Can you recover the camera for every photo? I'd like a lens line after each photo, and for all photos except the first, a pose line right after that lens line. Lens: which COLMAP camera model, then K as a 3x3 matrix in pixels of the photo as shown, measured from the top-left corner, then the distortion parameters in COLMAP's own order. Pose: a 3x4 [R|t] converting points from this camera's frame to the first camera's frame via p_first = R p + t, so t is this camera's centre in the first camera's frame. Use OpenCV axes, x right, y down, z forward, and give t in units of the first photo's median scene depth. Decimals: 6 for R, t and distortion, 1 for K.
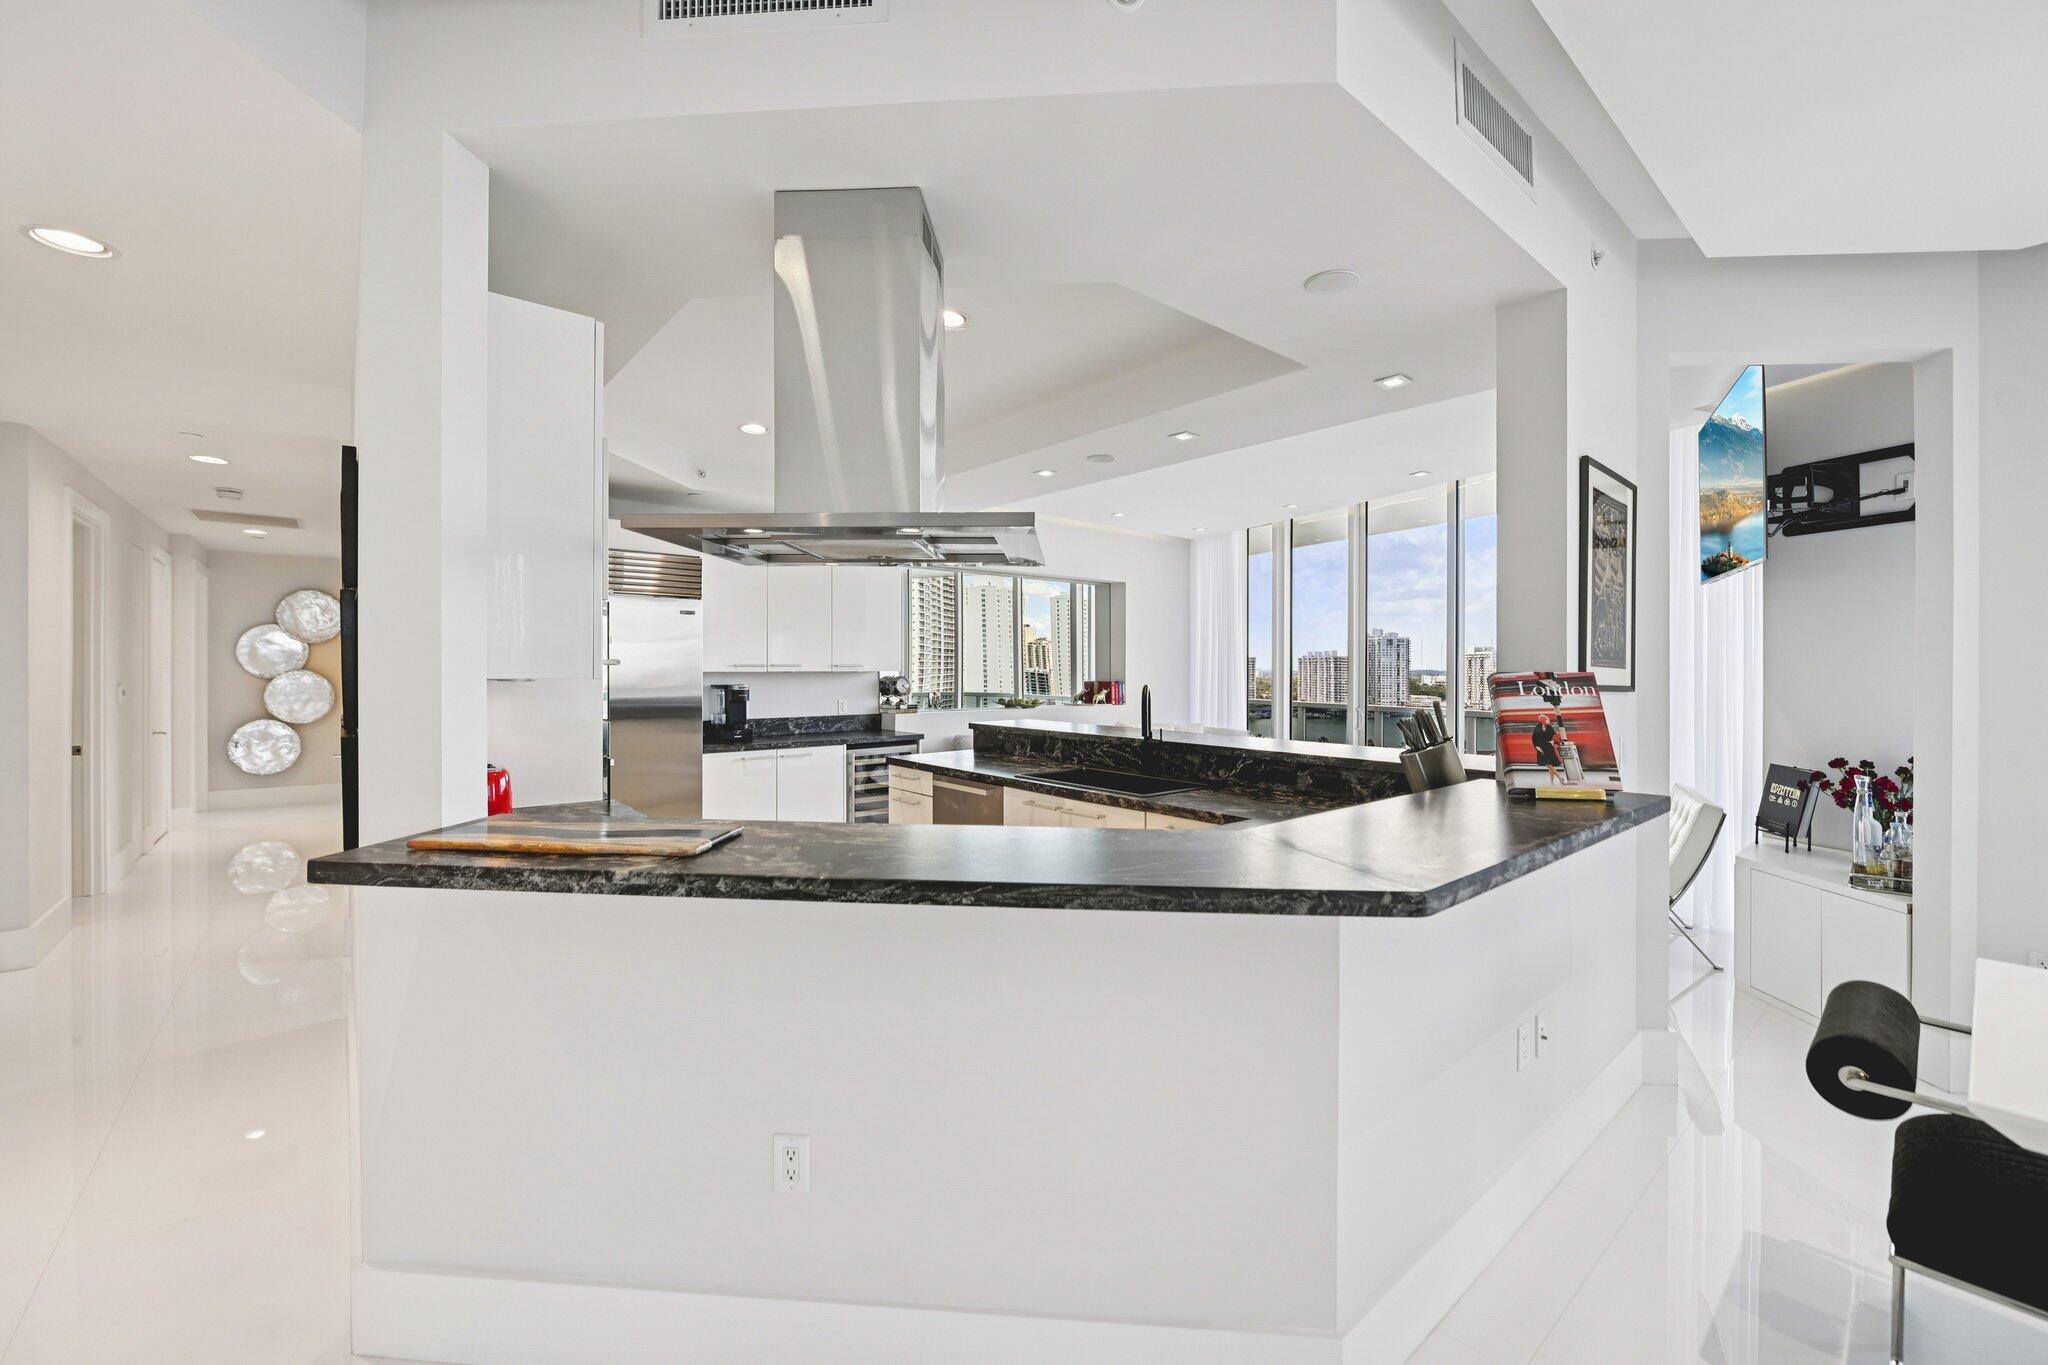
lens RADIAL K [[817.4, 0, 1027.1], [0, 817.4, 669.7], [0, 0, 1]] dist [-0.010318, 0.000960]
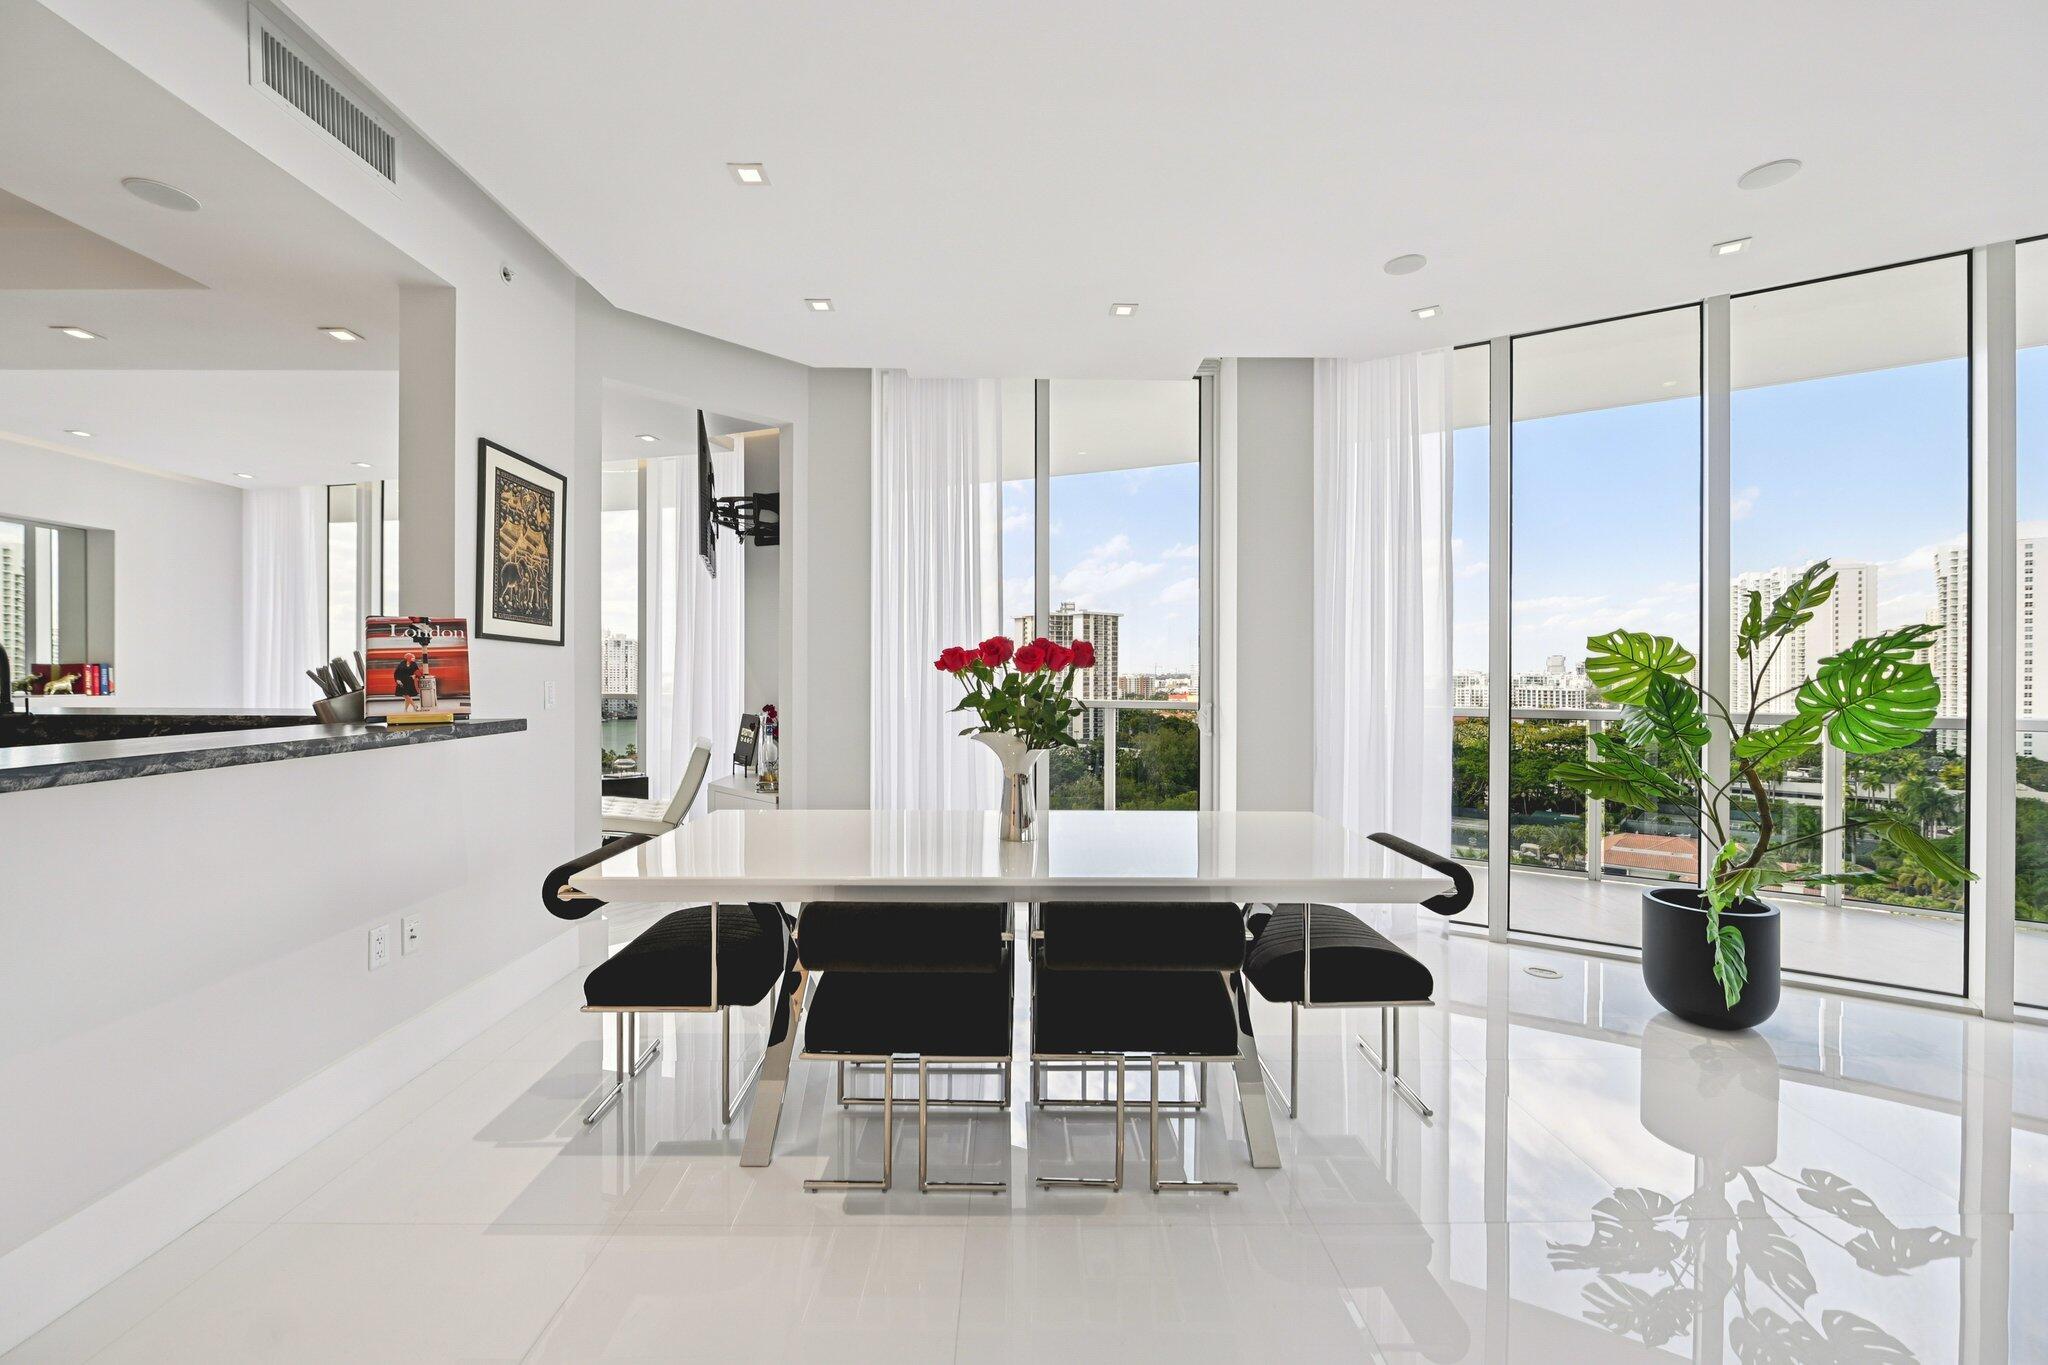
lens RADIAL K [[817.4, 0, 1022.5], [0, 817.4, 675.2], [0, 0, 1]] dist [-0.010318, 0.000960]
pose [[0.639176, -0.004455, 0.769048, 0.103846], [0.001324, 0.999988, 0.004692, 0.027653], [-0.769060, -0.001981, 0.639174, -0.129444]]
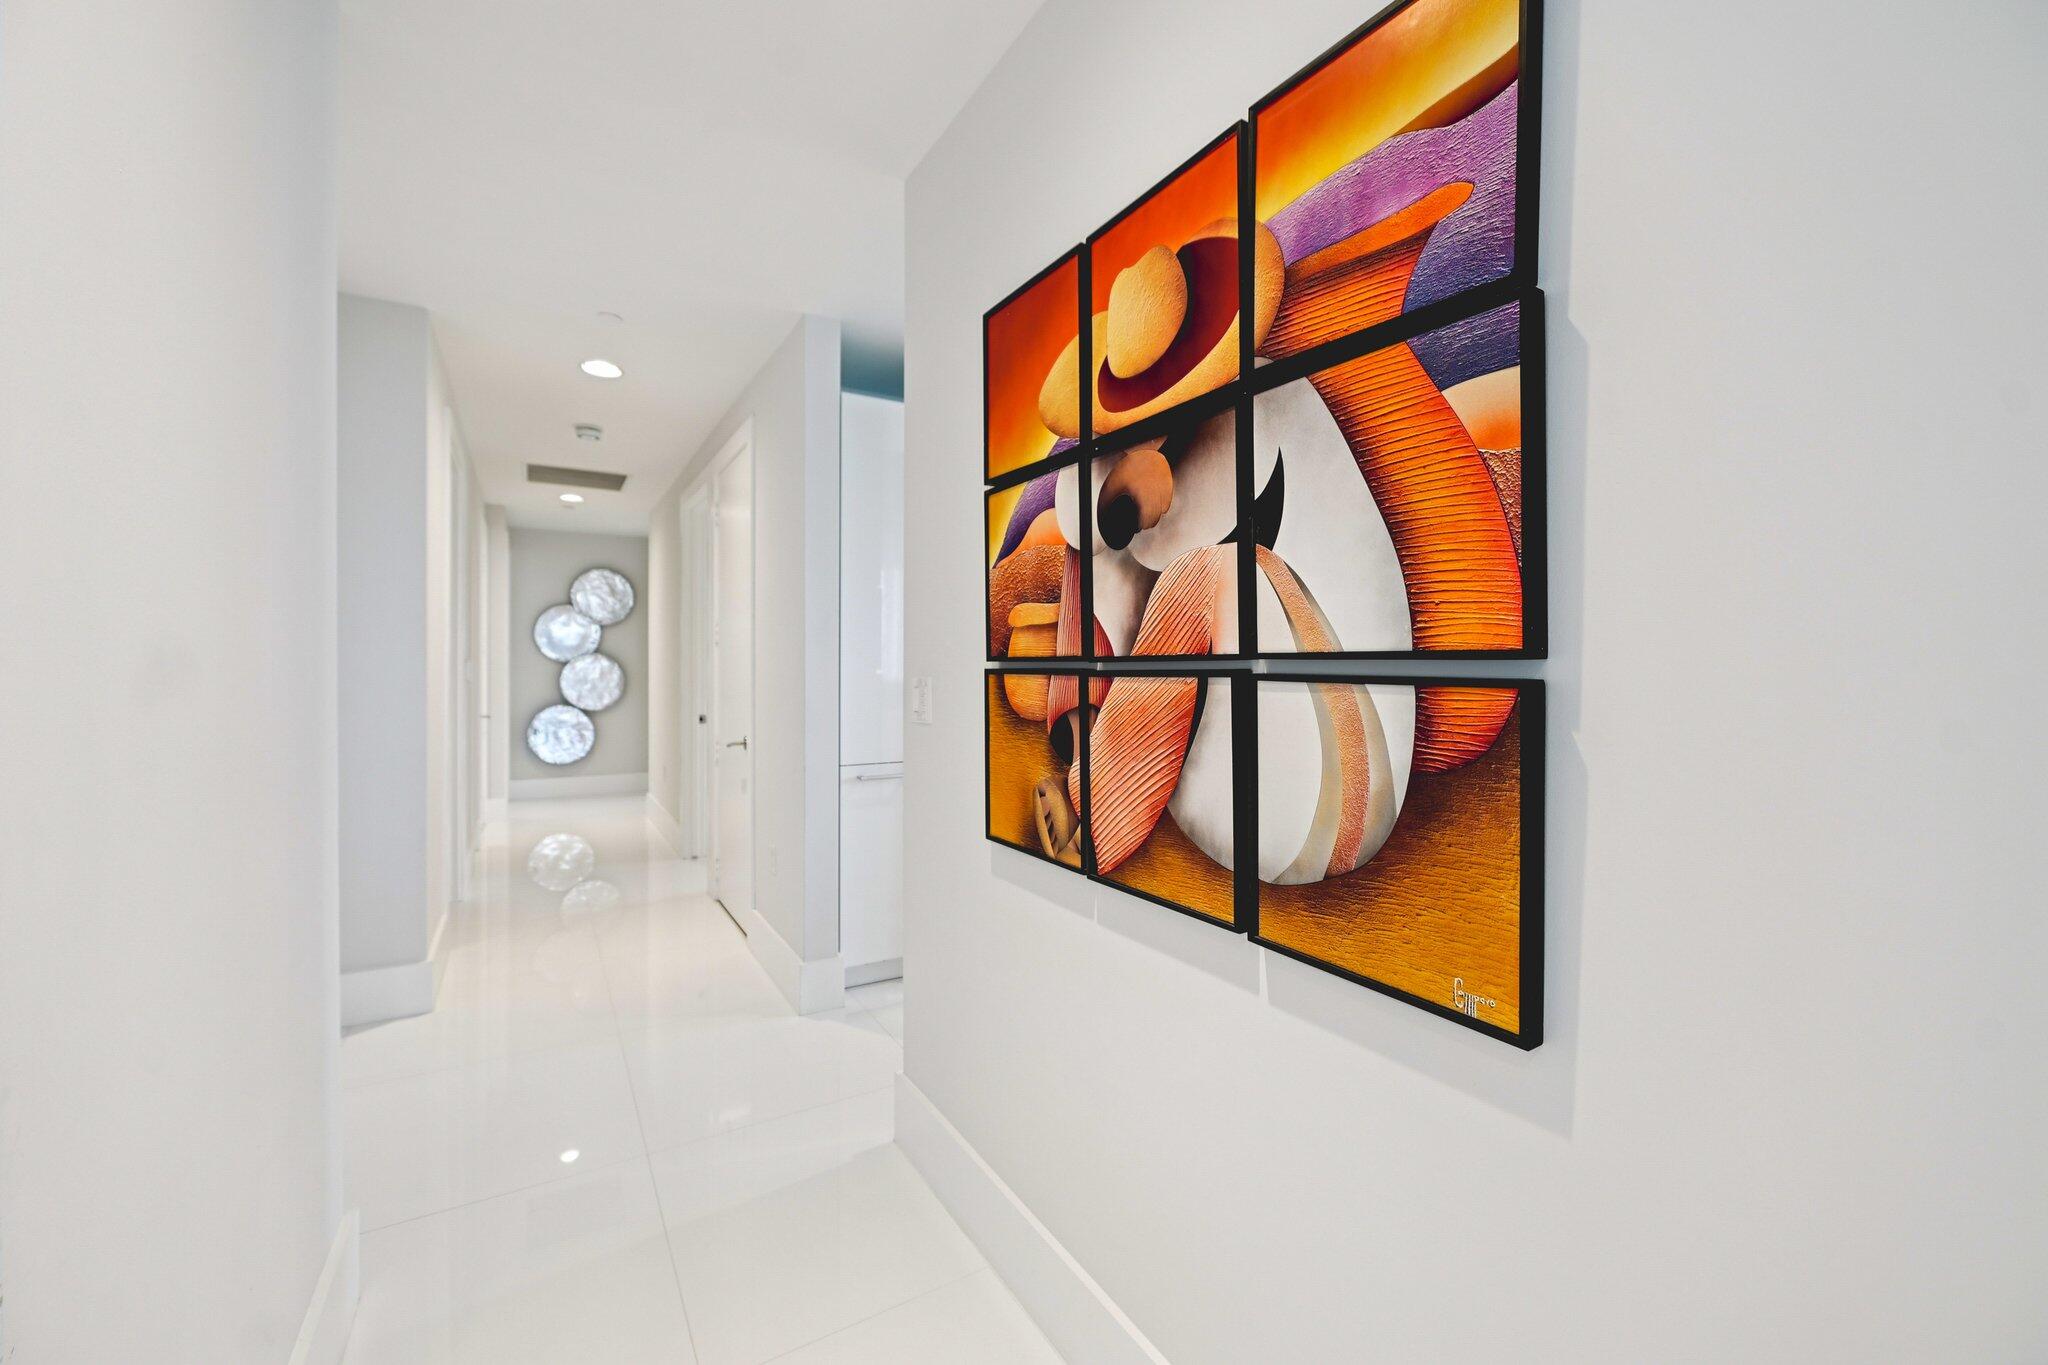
lens RADIAL K [[817.4, 0, 1018.1], [0, 817.4, 671.0], [0, 0, 1]] dist [-0.010318, 0.000960]
pose [[0.986719, -0.000379, -0.162436, -0.319077], [0.000555, 0.999999, 0.001038, 0.024580], [0.162435, -0.001114, 0.986719, 0.183122]]
